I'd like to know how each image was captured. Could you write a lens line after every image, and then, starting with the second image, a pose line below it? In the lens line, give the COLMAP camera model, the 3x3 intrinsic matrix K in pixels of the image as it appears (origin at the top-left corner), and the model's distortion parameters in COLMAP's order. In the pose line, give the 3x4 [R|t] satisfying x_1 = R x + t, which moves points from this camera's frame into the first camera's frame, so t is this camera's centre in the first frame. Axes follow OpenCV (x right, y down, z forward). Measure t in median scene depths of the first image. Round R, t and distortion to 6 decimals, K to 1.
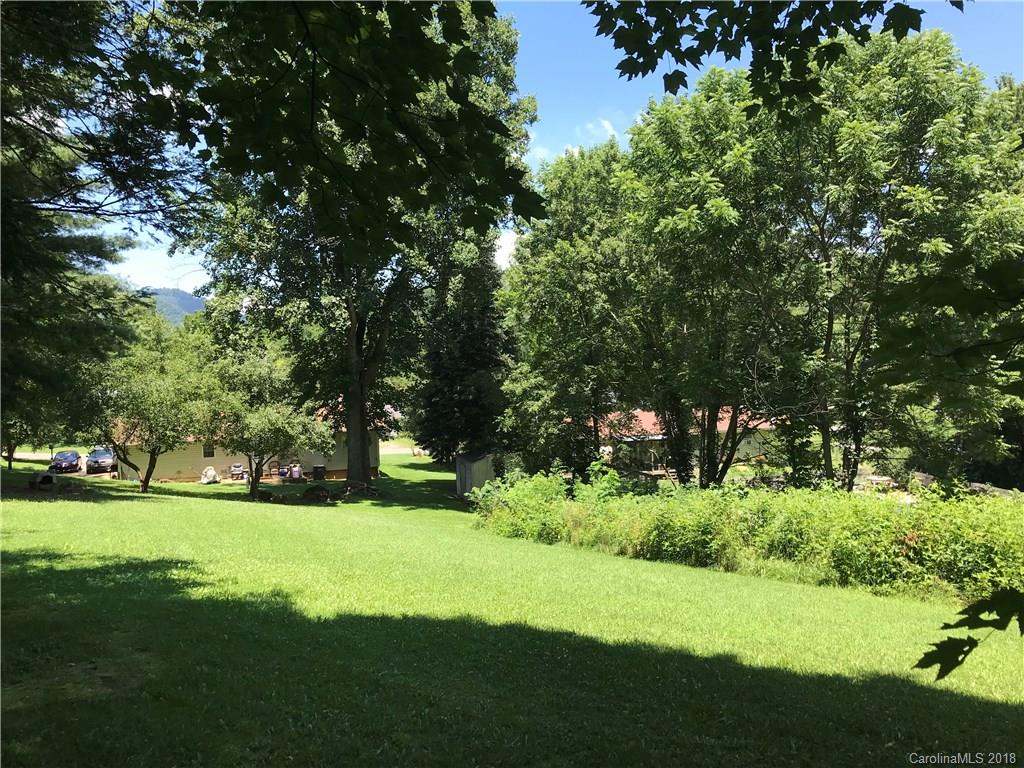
lens RADIAL K [[821.6, 0, 512.1], [0, 821.6, 382.7], [0, 0, 1]] dist [0.014272, 0.006081]
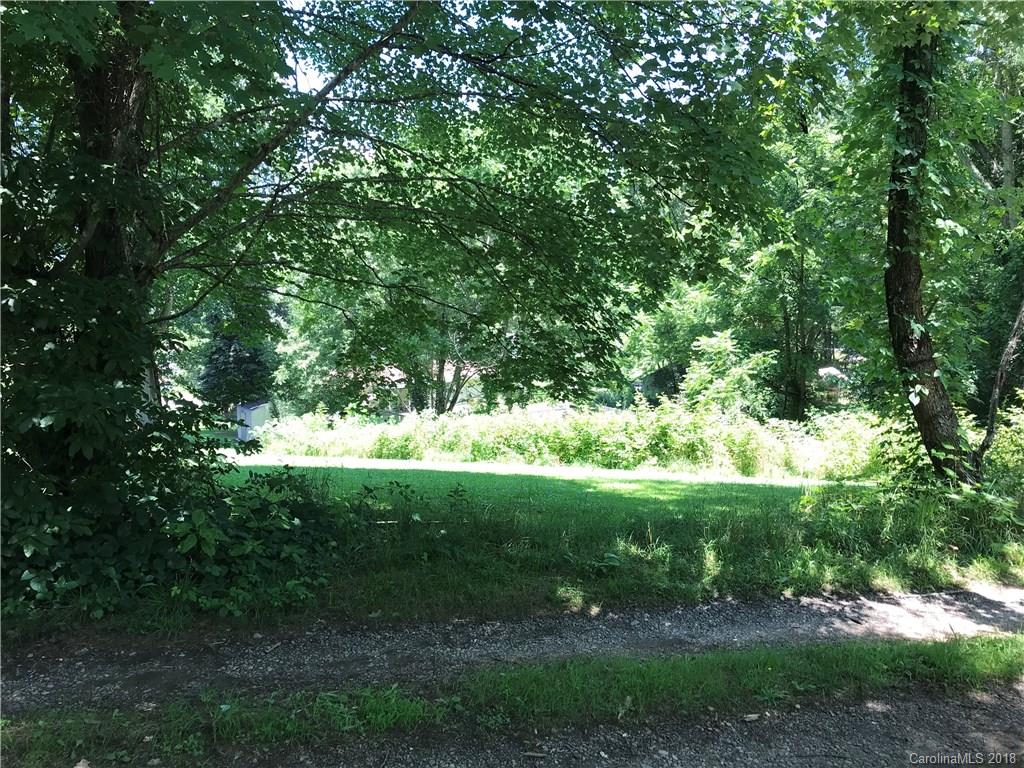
lens RADIAL K [[821.6, 0, 518.0], [0, 821.6, 382.0], [0, 0, 1]] dist [0.014272, 0.006081]
pose [[0.962217, -0.025935, 0.271047, 0.000802], [0.009192, 0.997980, 0.062862, -0.018970], [-0.272130, -0.057995, 0.960511, -0.312454]]
